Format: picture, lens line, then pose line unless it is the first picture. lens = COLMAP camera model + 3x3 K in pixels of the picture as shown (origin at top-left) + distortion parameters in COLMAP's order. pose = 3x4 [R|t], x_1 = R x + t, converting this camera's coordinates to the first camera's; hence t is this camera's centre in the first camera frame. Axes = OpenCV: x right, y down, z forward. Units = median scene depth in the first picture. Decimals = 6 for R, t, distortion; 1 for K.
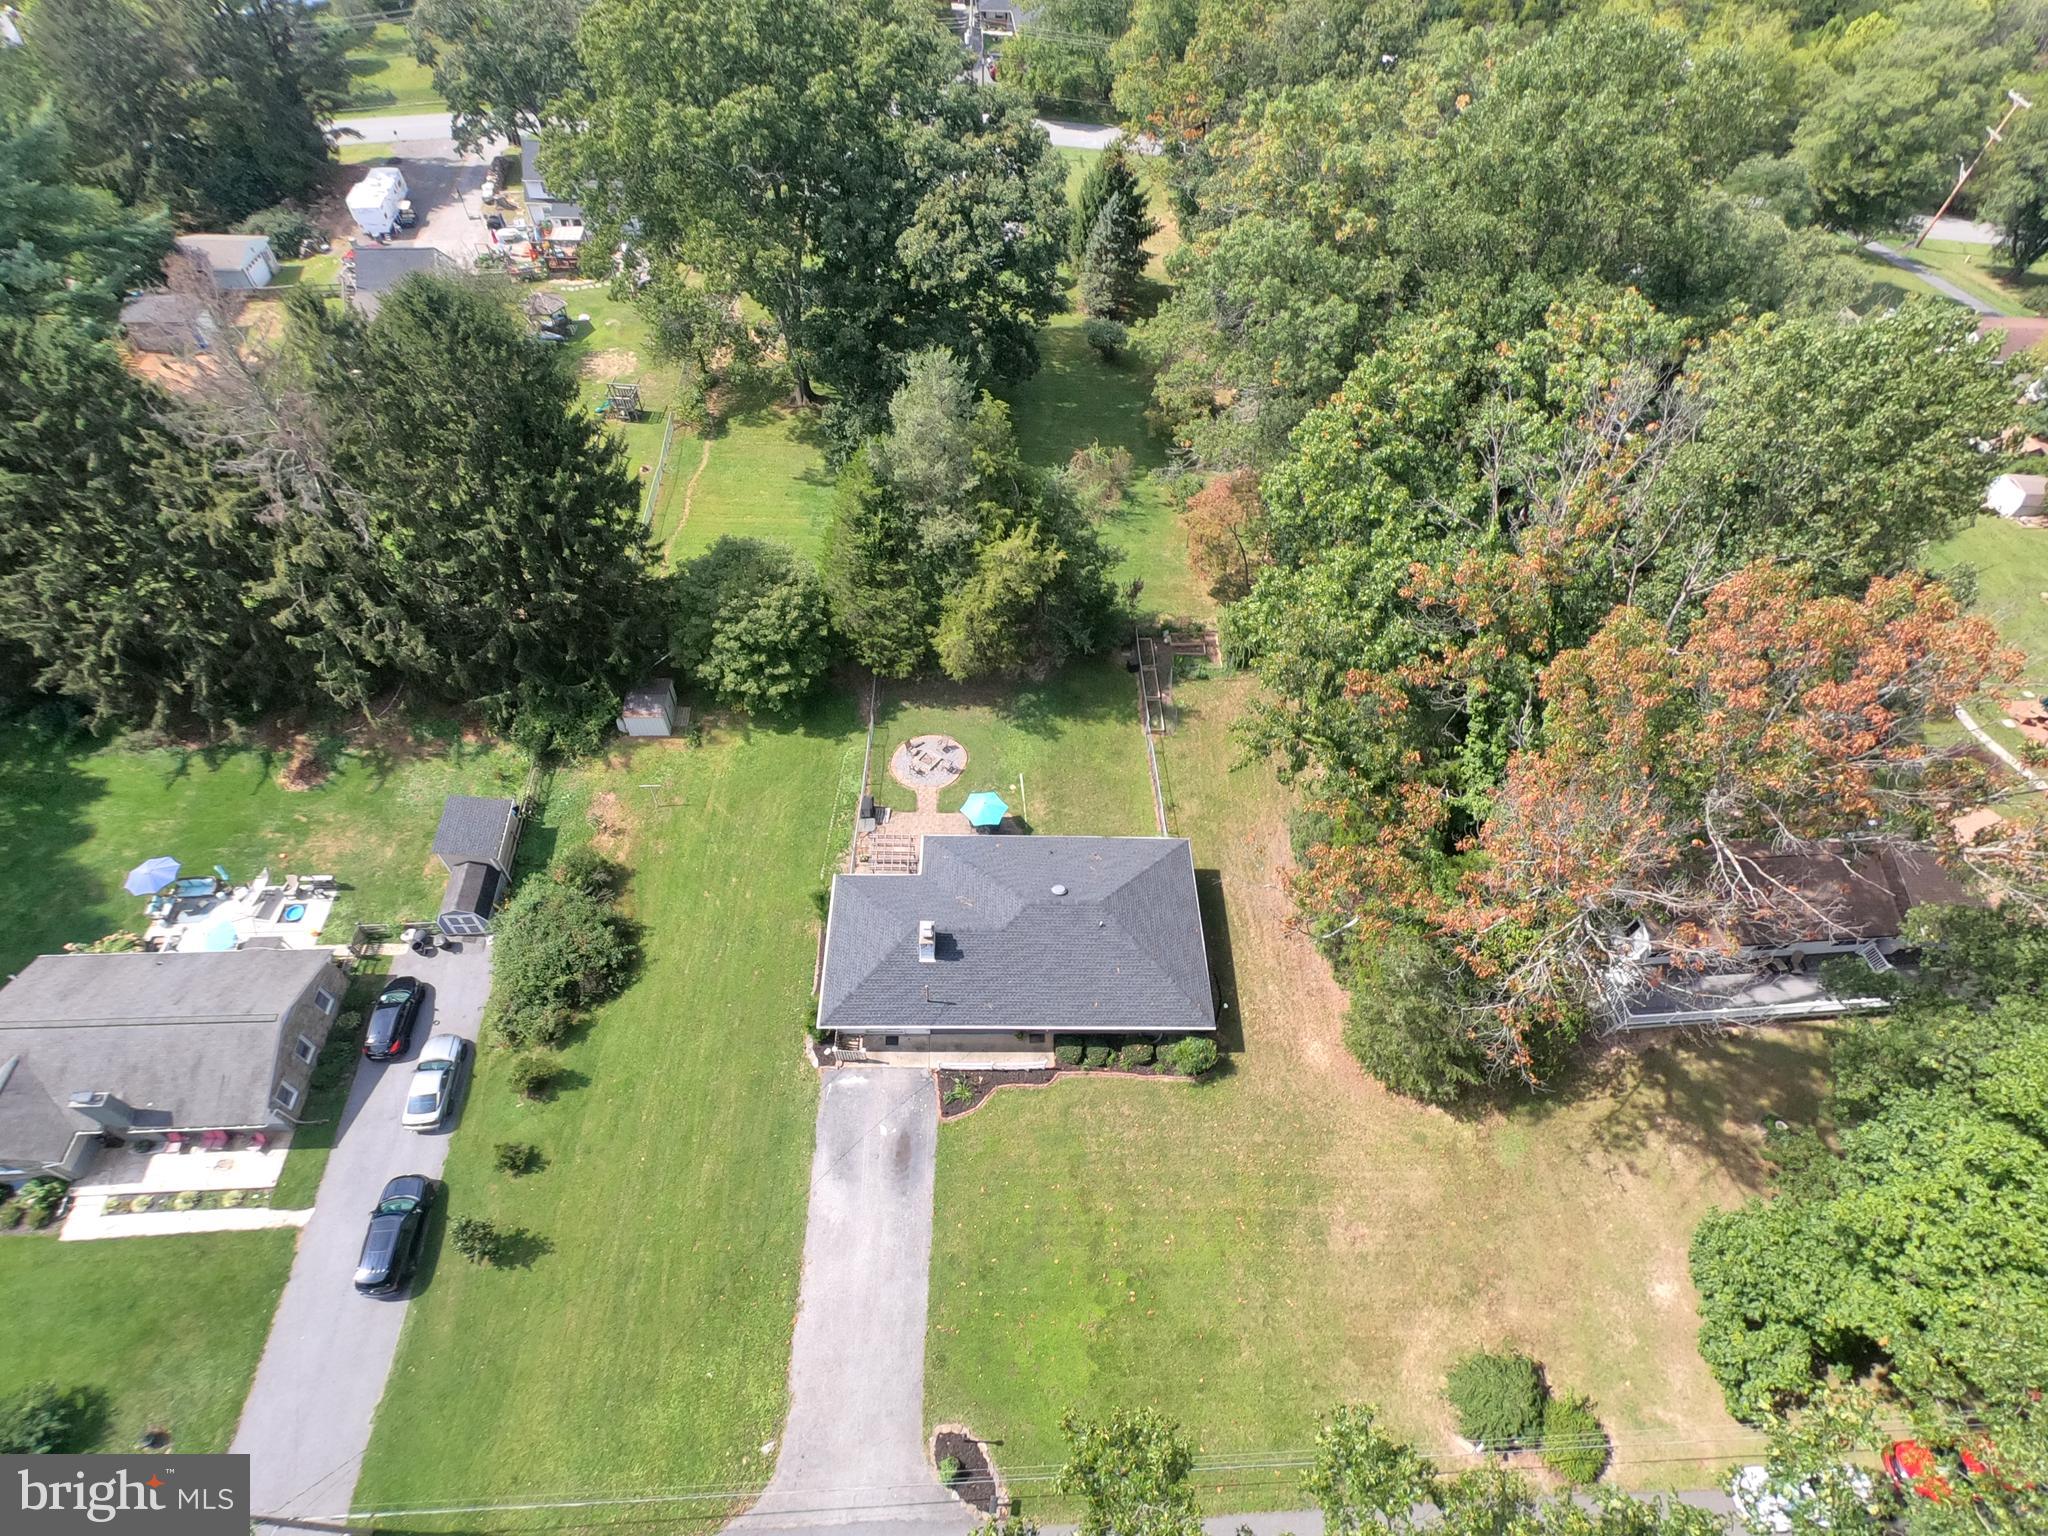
lens RADIAL K [[1030.0, 0, 1022.3], [0, 1030.0, 772.5], [0, 0, 1]] dist [0.001042, 0.000457]
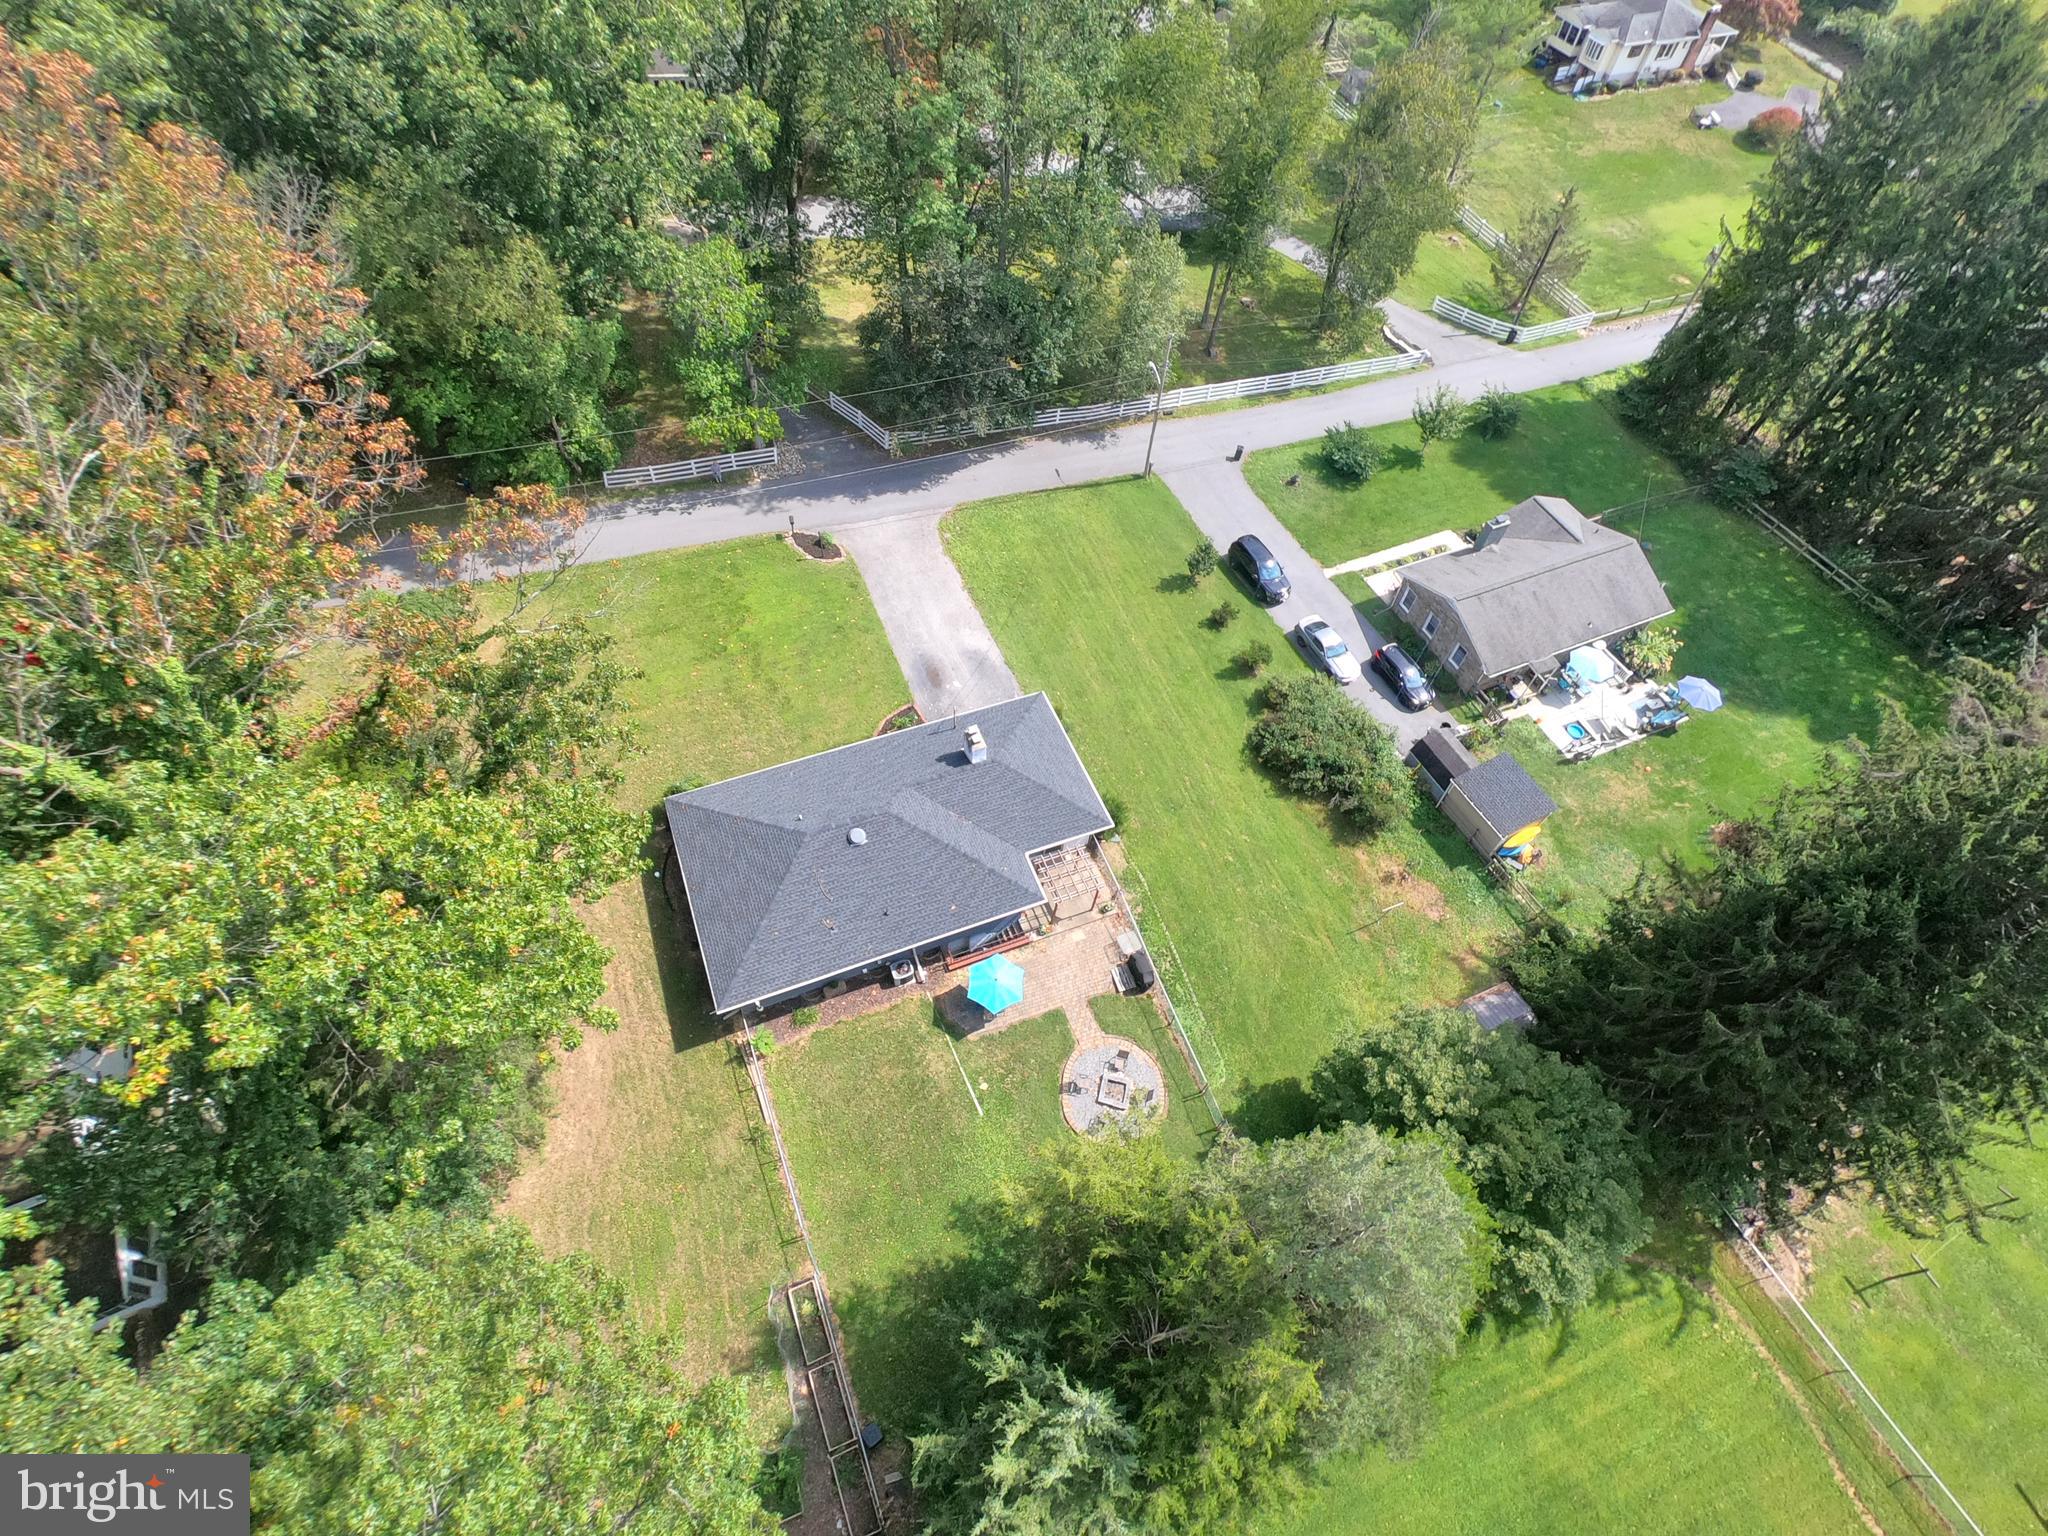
lens RADIAL K [[1030.0, 0, 1022.3], [0, 1030.0, 772.5], [0, 0, 1]] dist [0.001042, 0.000457]
pose [[-0.928099, 0.237864, -0.286448, 0.128655], [-0.342670, -0.244760, 0.907012, -0.637371], [0.145635, 0.939954, 0.308670, 0.637947]]
